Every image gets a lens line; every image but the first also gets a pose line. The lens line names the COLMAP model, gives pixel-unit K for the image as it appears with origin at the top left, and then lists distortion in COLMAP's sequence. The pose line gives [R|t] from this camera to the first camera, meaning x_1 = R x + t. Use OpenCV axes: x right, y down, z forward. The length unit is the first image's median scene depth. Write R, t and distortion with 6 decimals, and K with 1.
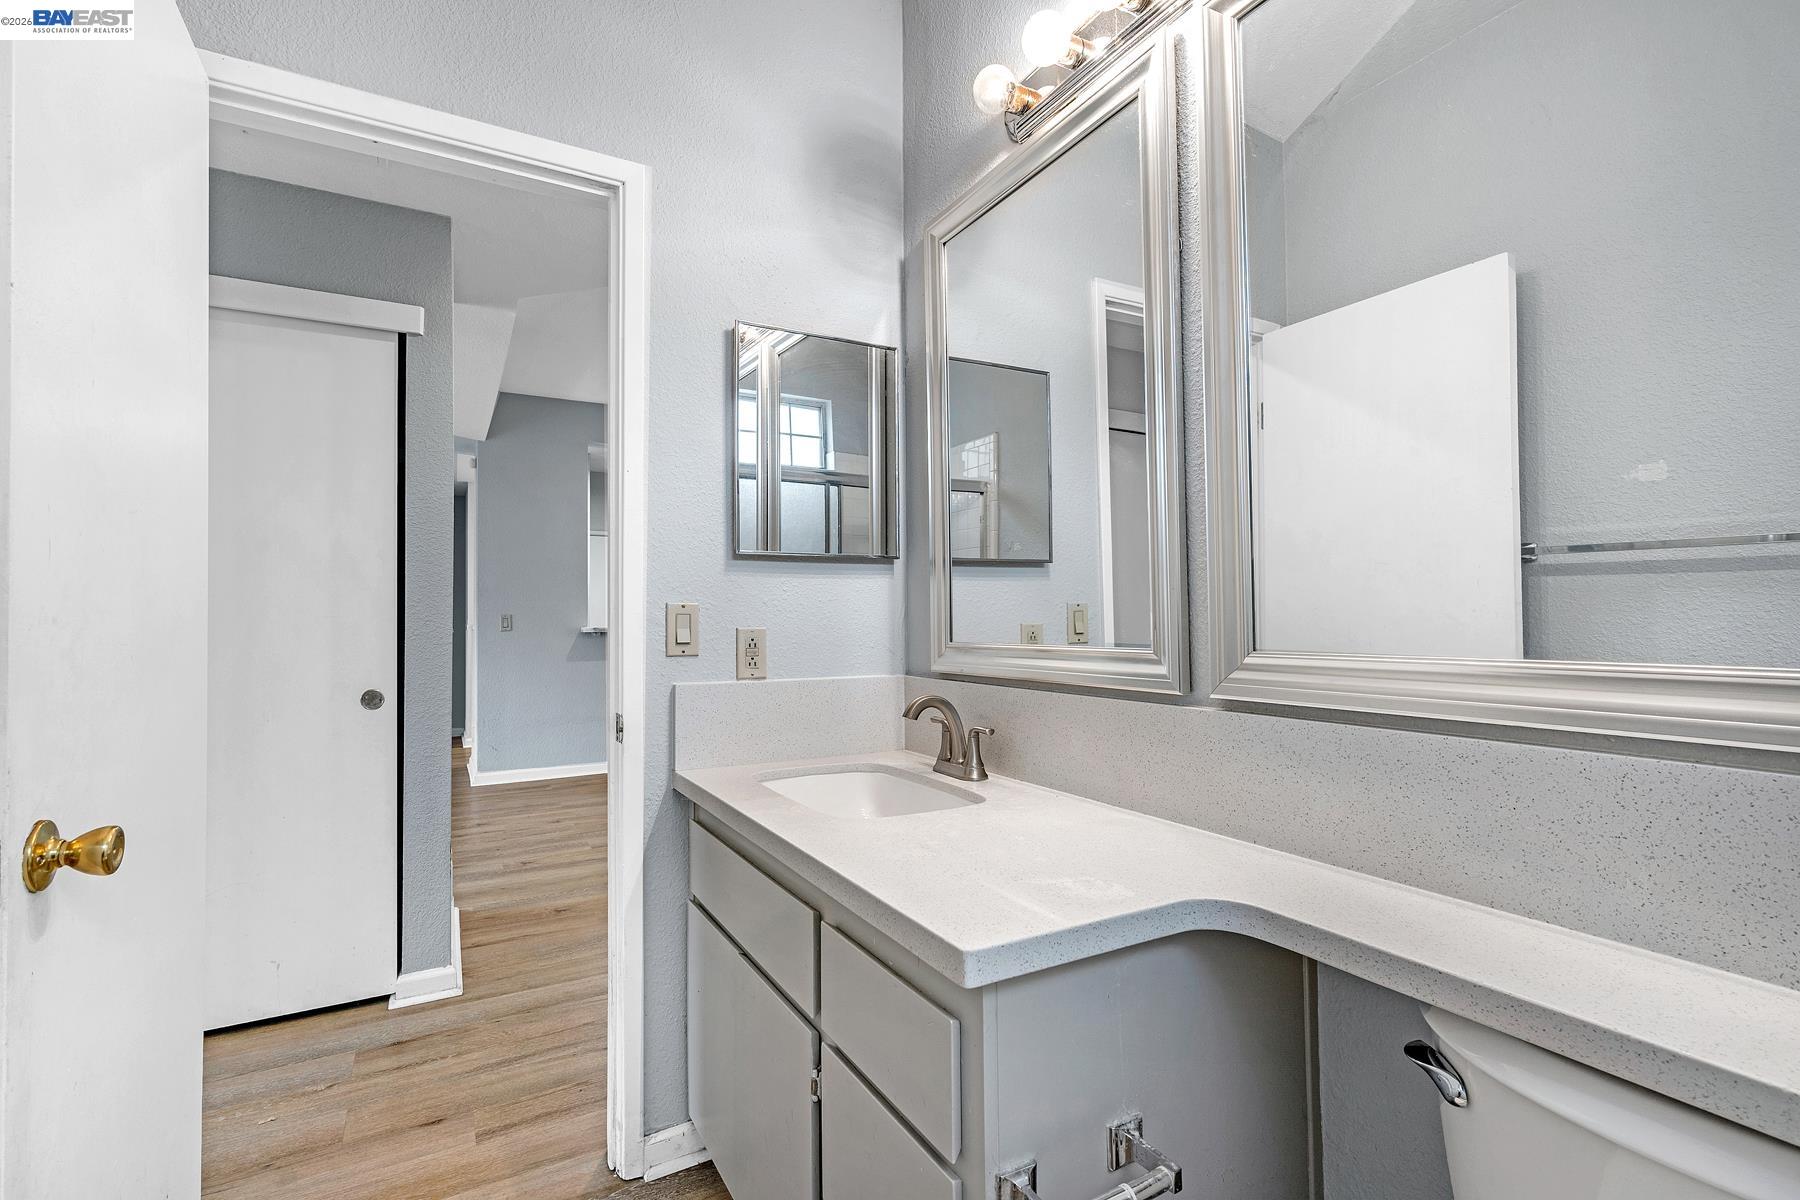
lens RADIAL K [[835.0, 0, 903.5], [0, 835.0, 593.7], [0, 0, 1]] dist [-0.000861, -0.000026]
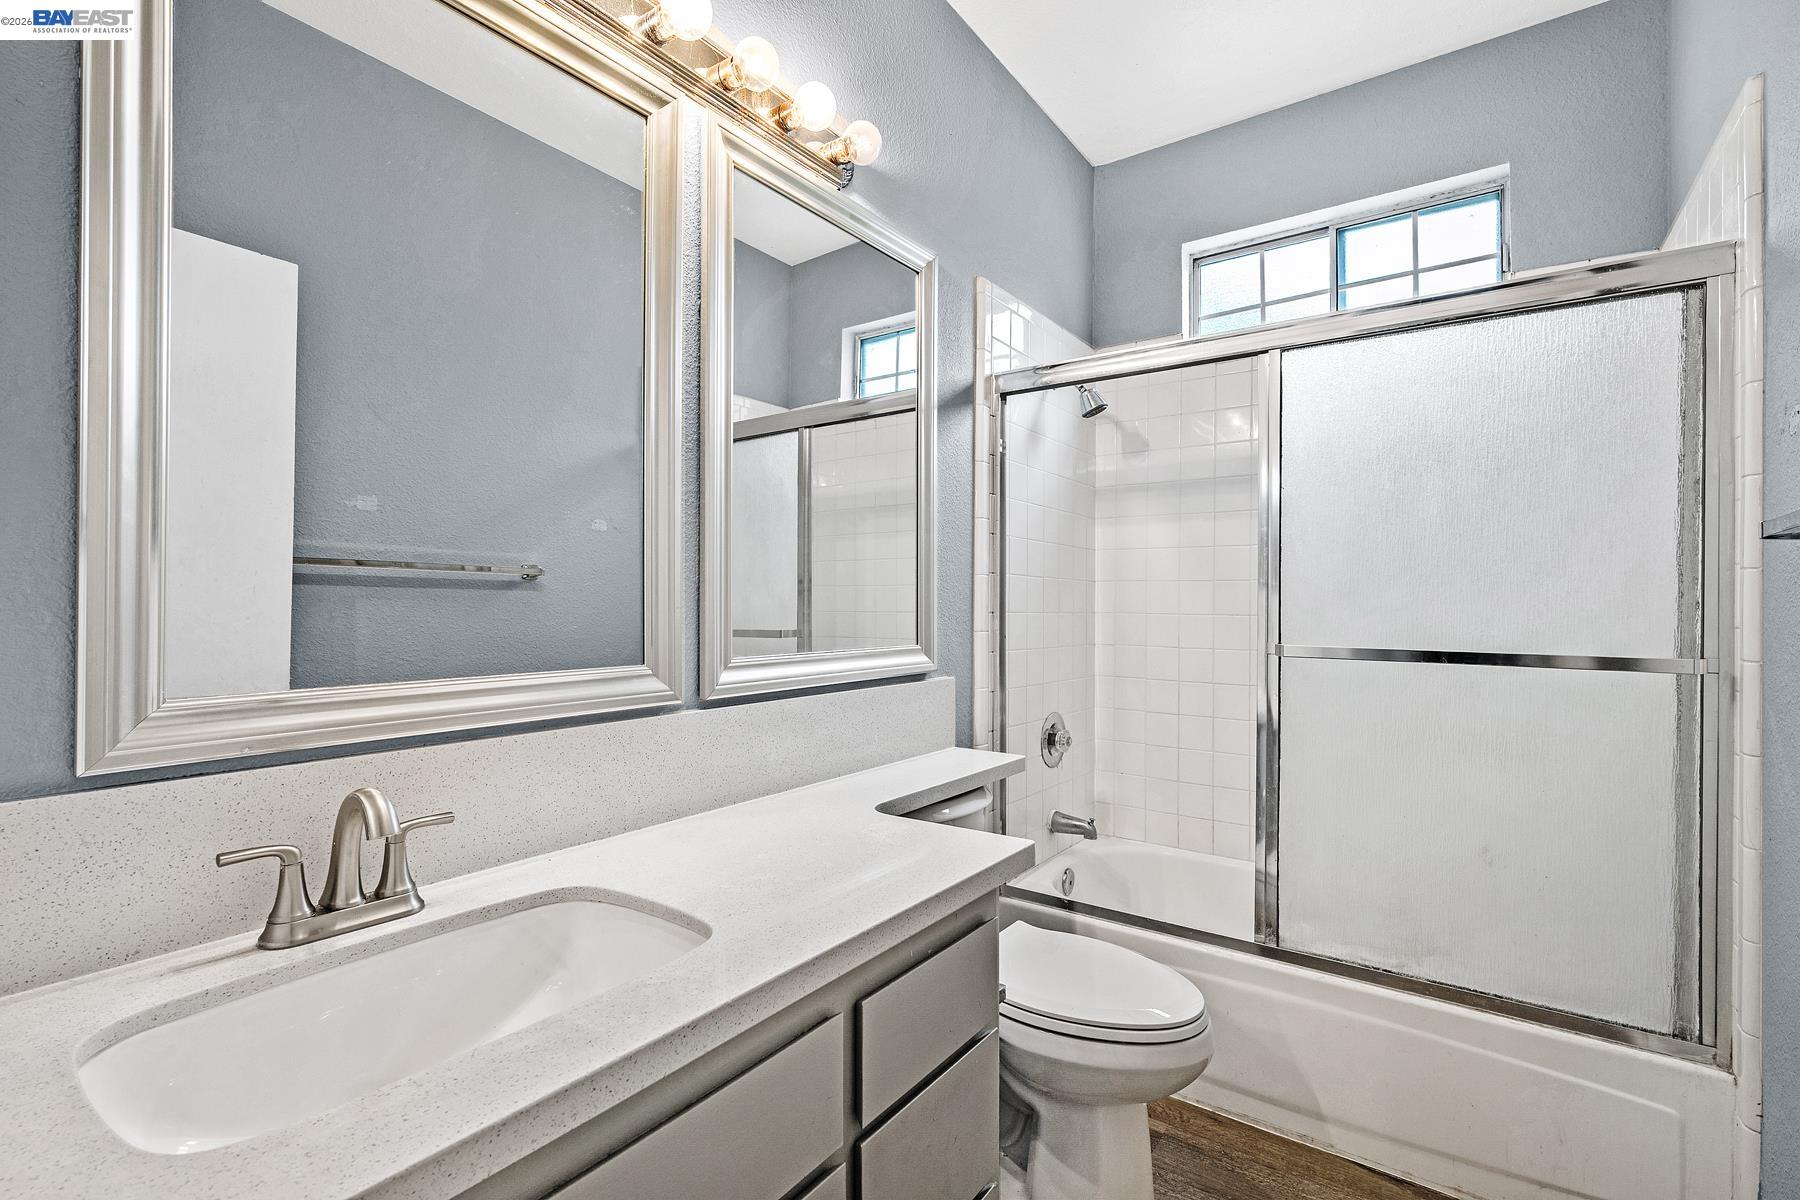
lens RADIAL K [[835.0, 0, 903.5], [0, 835.0, 593.7], [0, 0, 1]] dist [-0.000861, -0.000026]
pose [[-0.402153, 0.009863, 0.915519, -0.611282], [-0.025576, 0.999431, -0.022002, -0.007809], [-0.915215, -0.032264, -0.401671, 0.880148]]
